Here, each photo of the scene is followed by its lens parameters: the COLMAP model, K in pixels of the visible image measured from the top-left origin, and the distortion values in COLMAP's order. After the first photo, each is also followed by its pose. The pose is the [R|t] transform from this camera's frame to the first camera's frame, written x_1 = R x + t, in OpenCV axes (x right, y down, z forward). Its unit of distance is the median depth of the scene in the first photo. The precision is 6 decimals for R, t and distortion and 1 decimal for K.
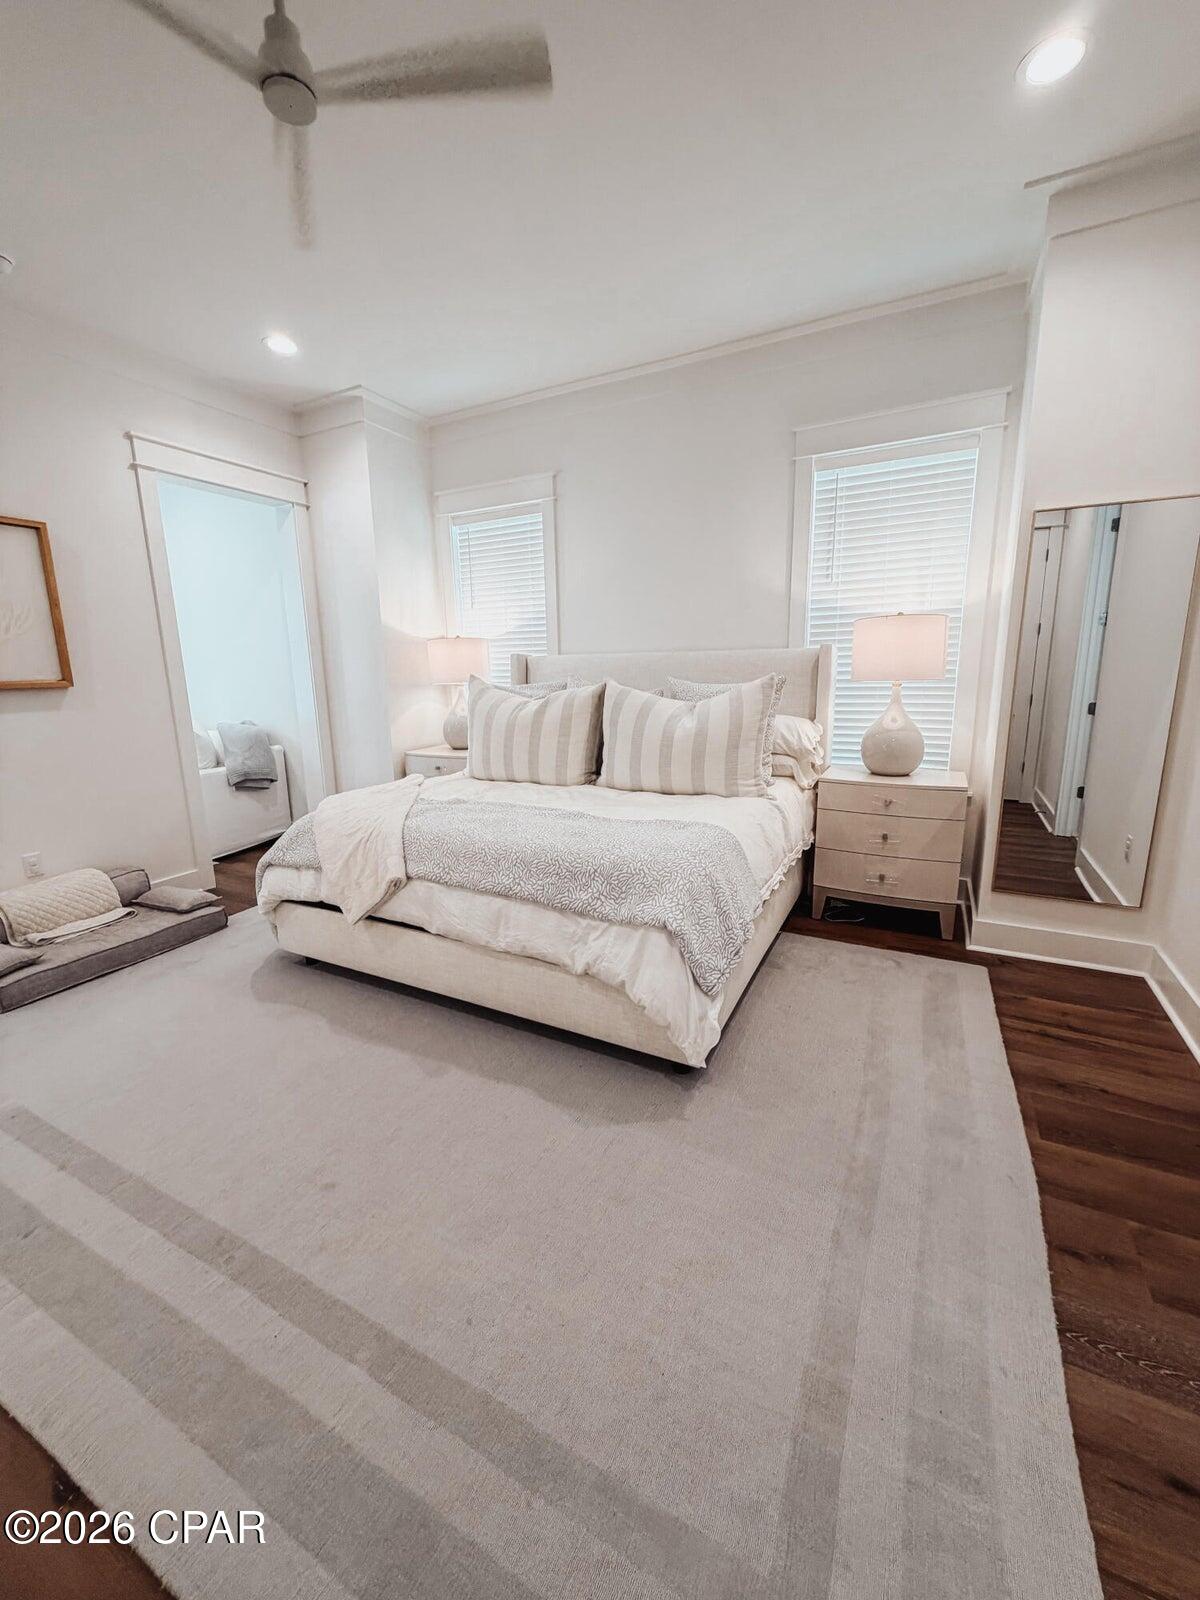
lens RADIAL K [[640.9, 0, 600.6], [0, 640.9, 795.5], [0, 0, 1]] dist [-0.000816, -0.000133]
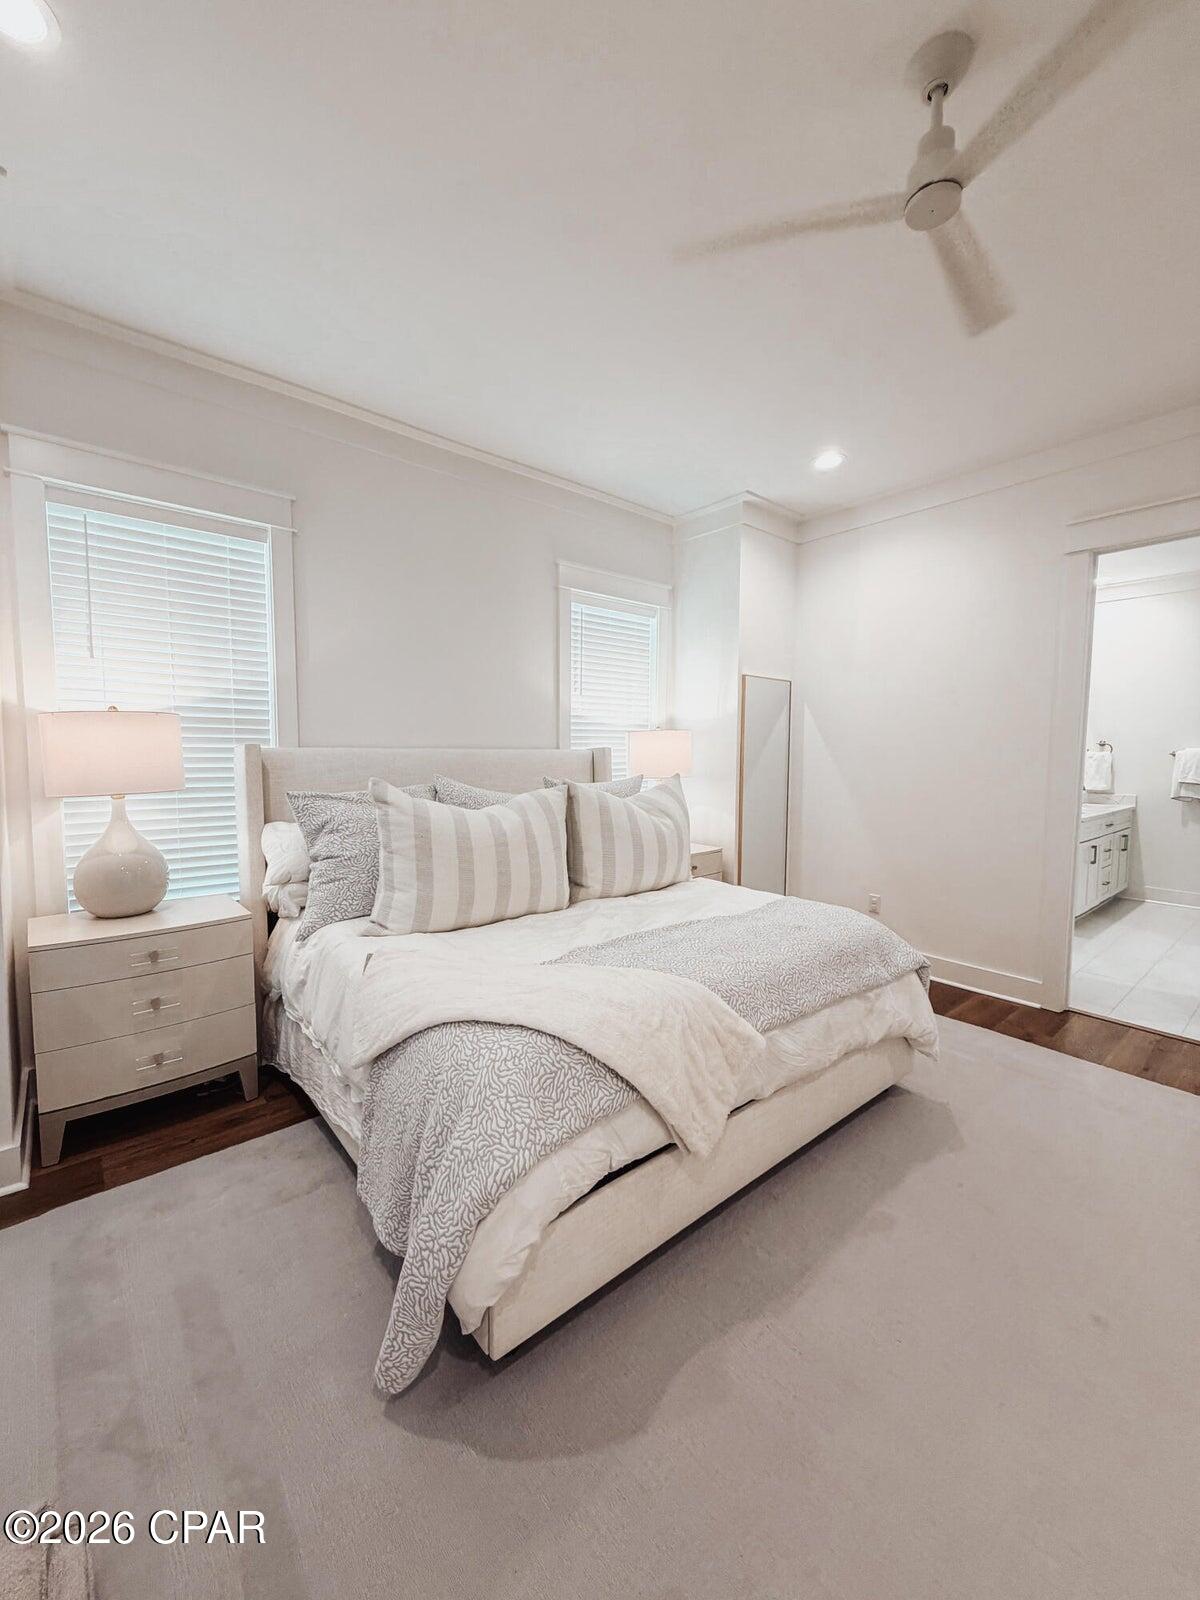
lens RADIAL K [[640.9, 0, 600.6], [0, 640.9, 795.5], [0, 0, 1]] dist [-0.000816, -0.000133]
pose [[0.378083, -0.043642, 0.924742, -0.797243], [0.171480, 0.984904, -0.023629, -0.131423], [-0.909752, 0.167508, 0.379859, 0.612180]]
